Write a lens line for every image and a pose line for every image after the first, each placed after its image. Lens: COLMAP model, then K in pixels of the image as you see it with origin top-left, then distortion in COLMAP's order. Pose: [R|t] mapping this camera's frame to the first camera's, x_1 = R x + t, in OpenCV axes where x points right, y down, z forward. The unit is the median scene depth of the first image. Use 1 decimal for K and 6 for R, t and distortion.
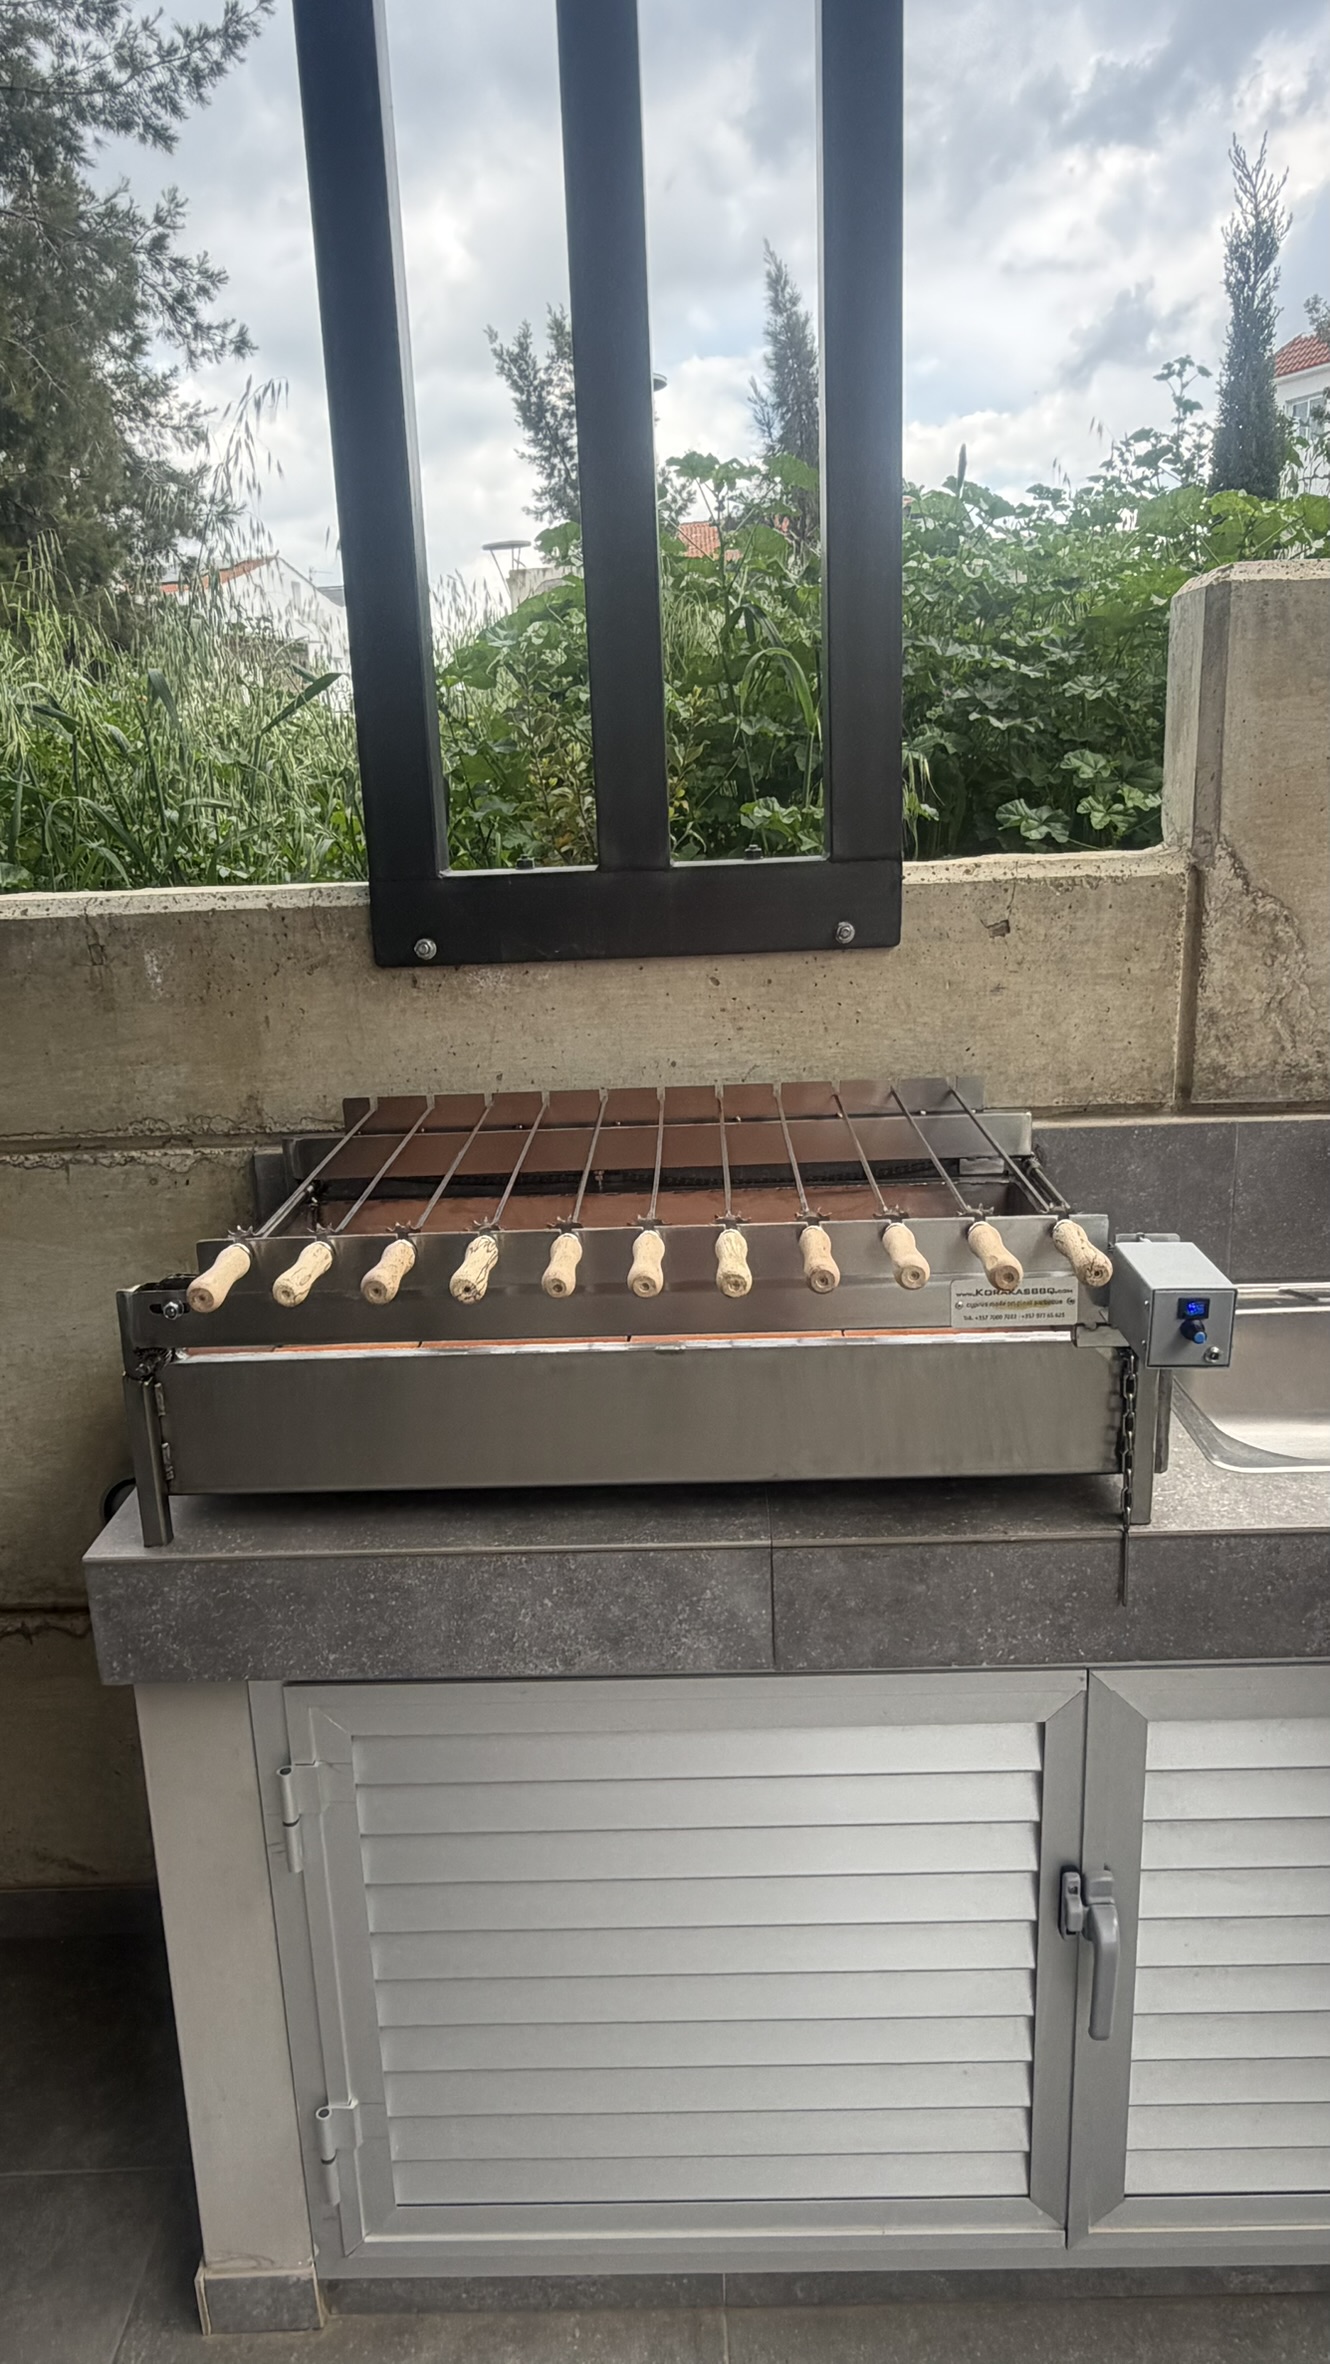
lens RADIAL K [[1536.8, 0, 666.1], [0, 1536.8, 1174.9], [0, 0, 1]] dist [0.000231, 0.000073]
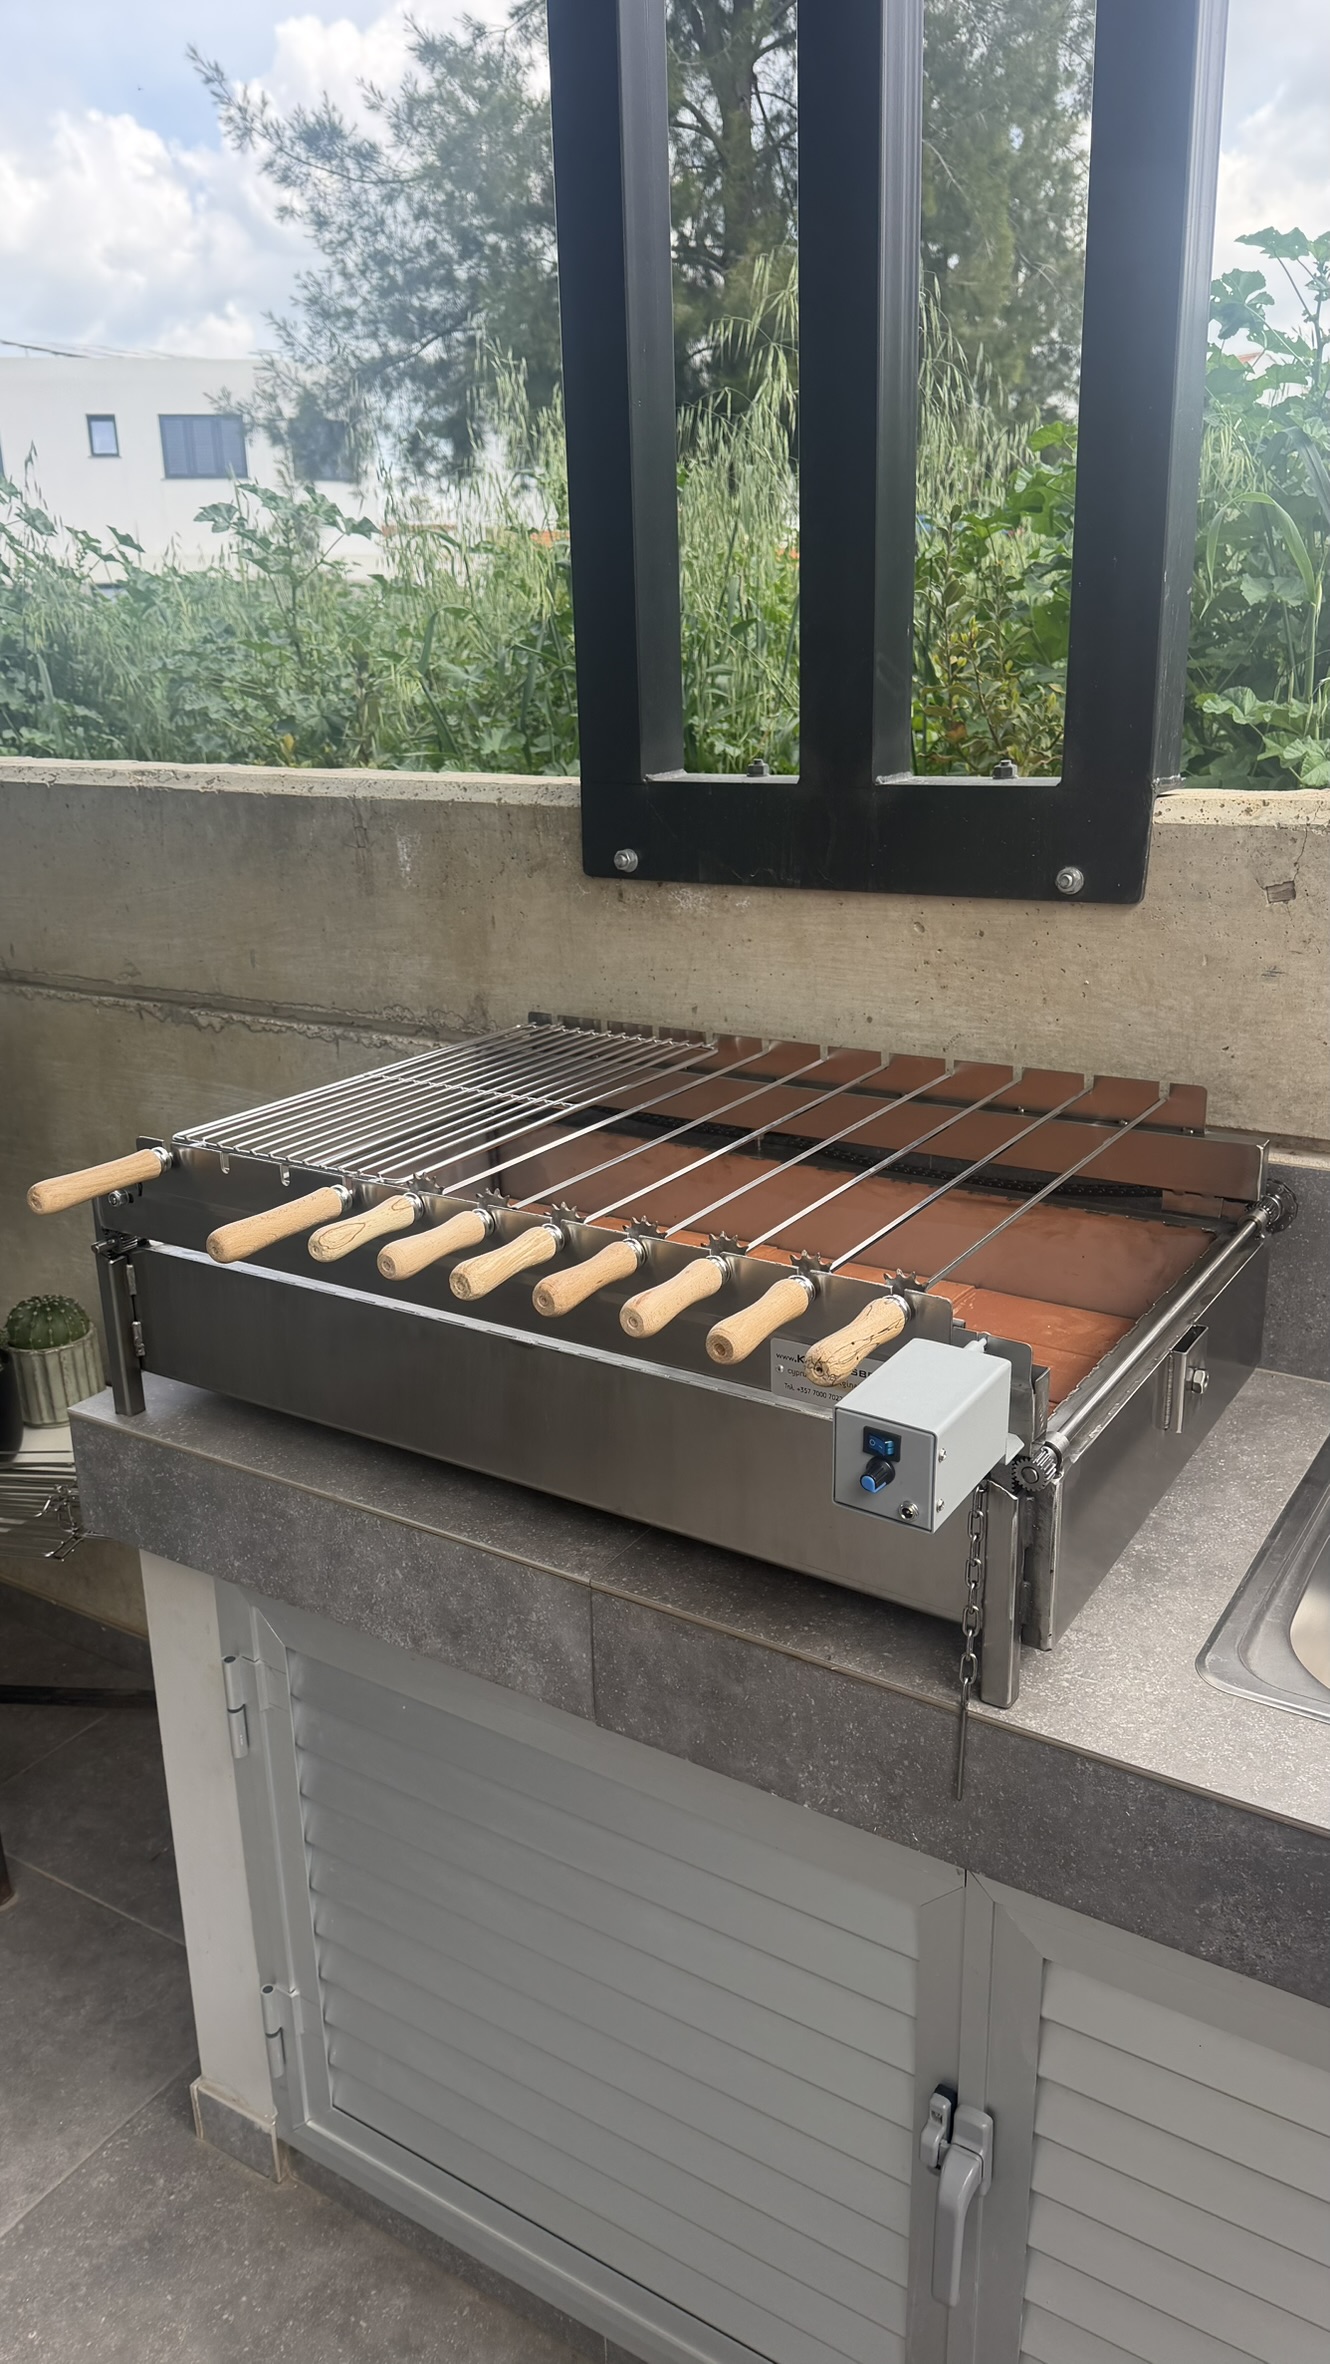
lens RADIAL K [[1639.5, 0, 666.4], [0, 1639.5, 1198.4], [0, 0, 1]] dist [0.149372, -0.236605]
pose [[0.850575, 0.182926, -0.493012, 0.385843], [-0.141844, 0.982605, 0.119865, -0.069622], [0.506362, -0.032023, 0.861726, 0.155444]]
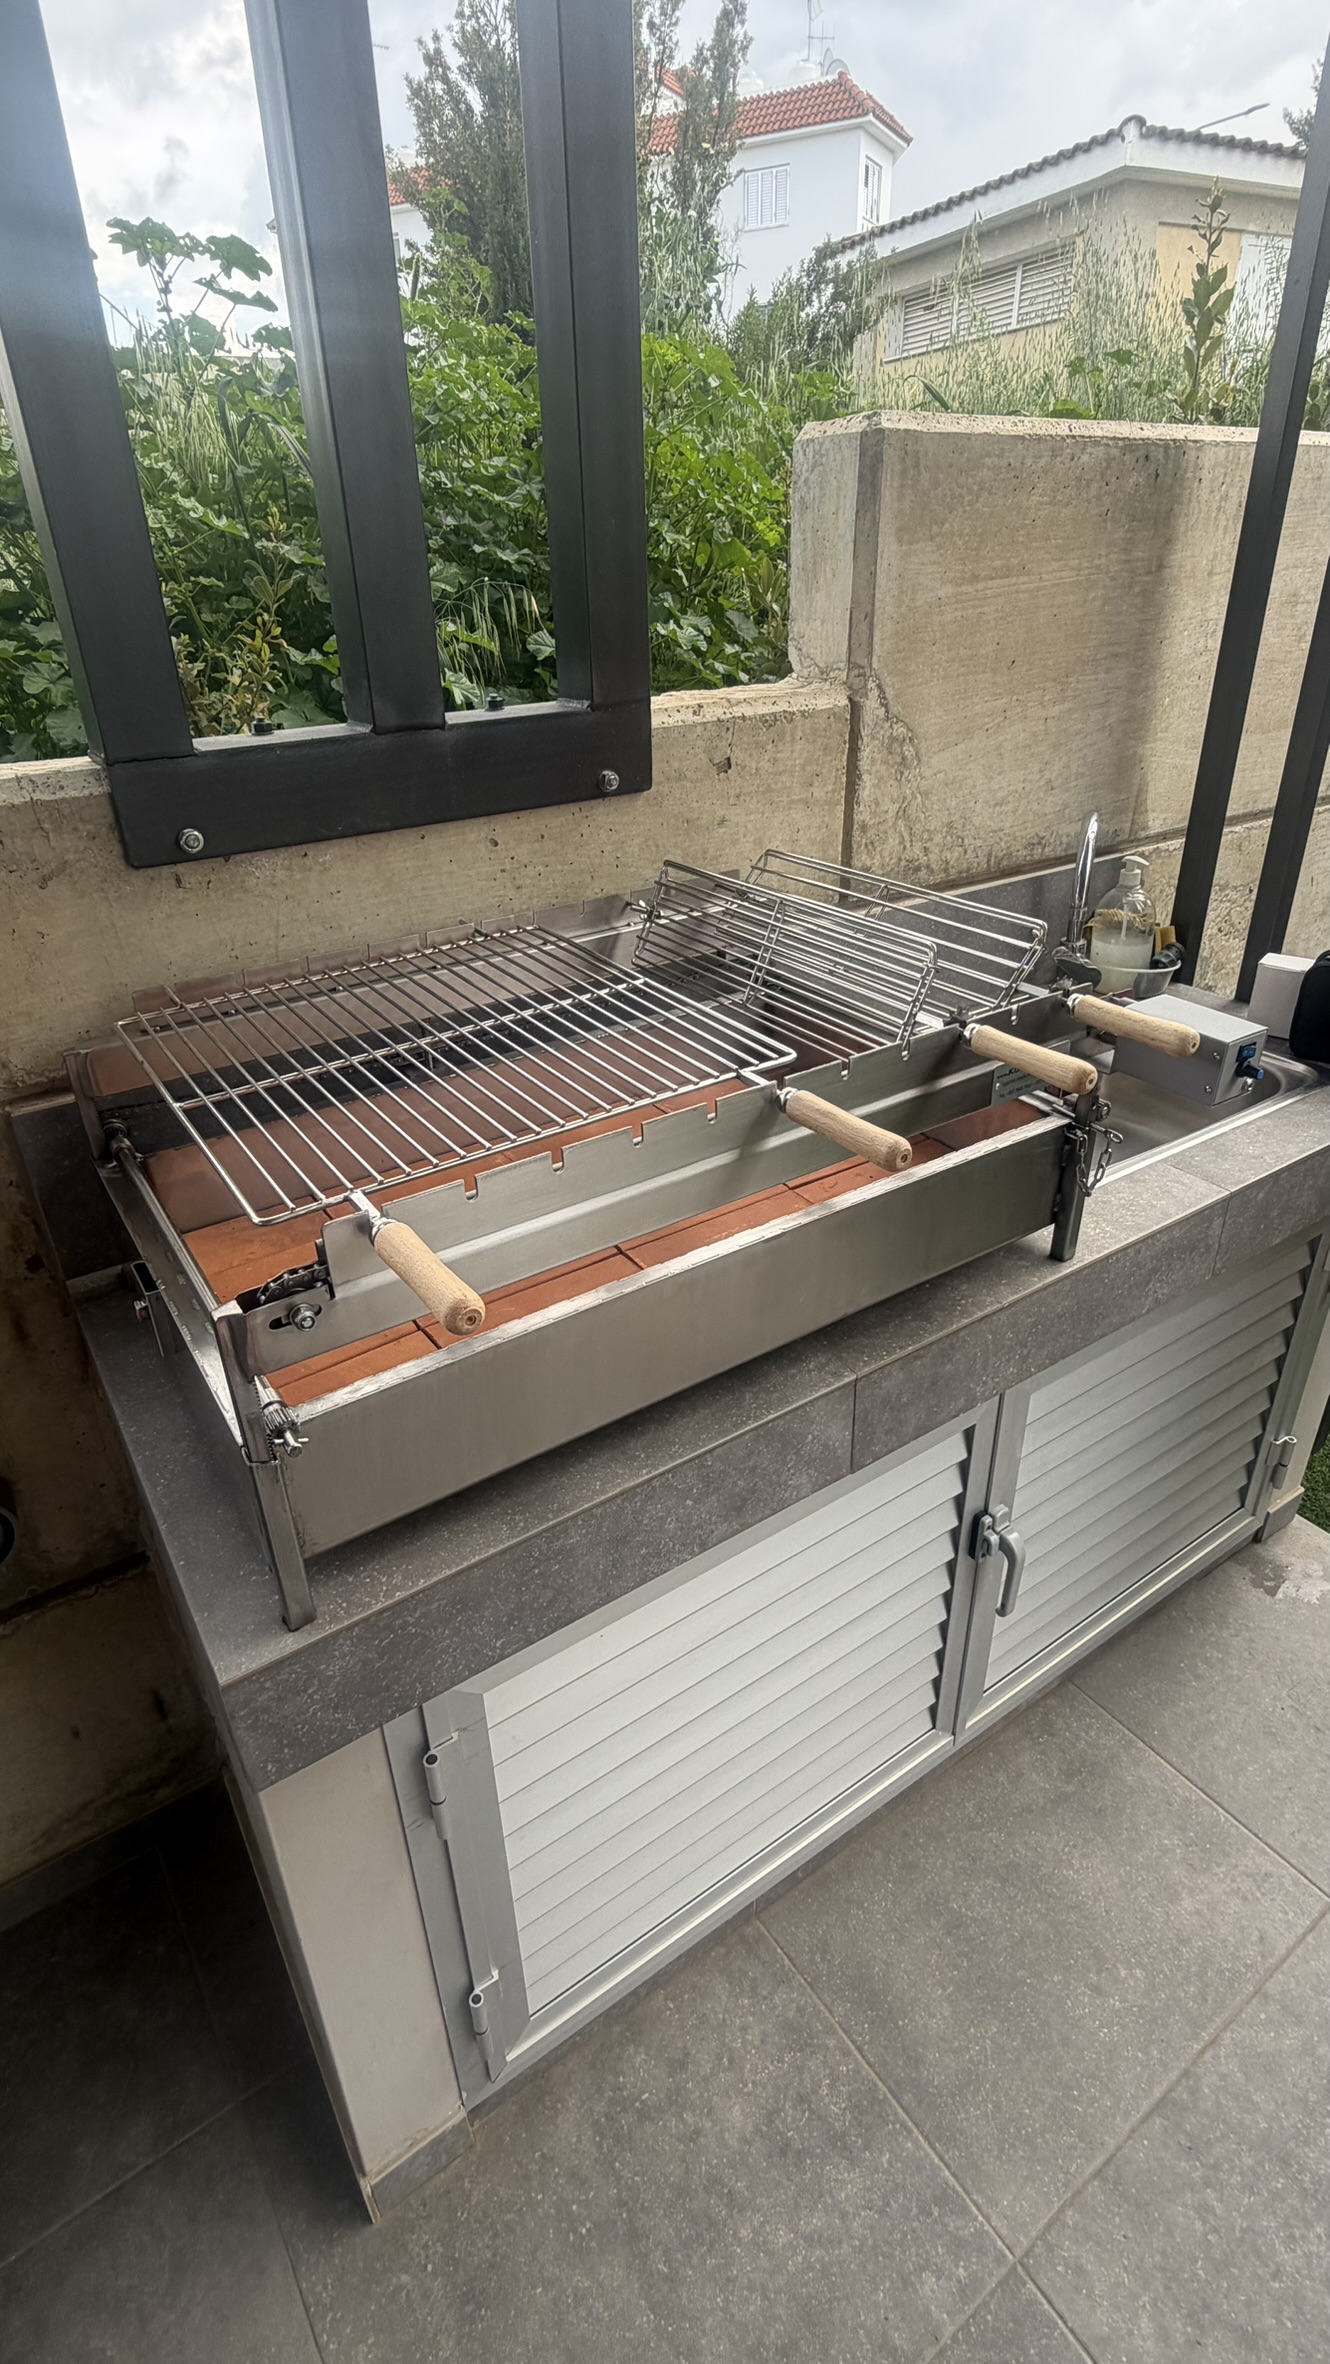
lens RADIAL K [[1145.5, 0, 662.1], [0, 1145.5, 1179.9], [0, 0, 1]] dist [-0.000687, -0.000414]
pose [[0.823600, -0.258238, 0.504971, -0.310997], [0.140648, 0.955515, 0.259248, -0.094864], [-0.549455, -0.142493, 0.823283, 0.301852]]
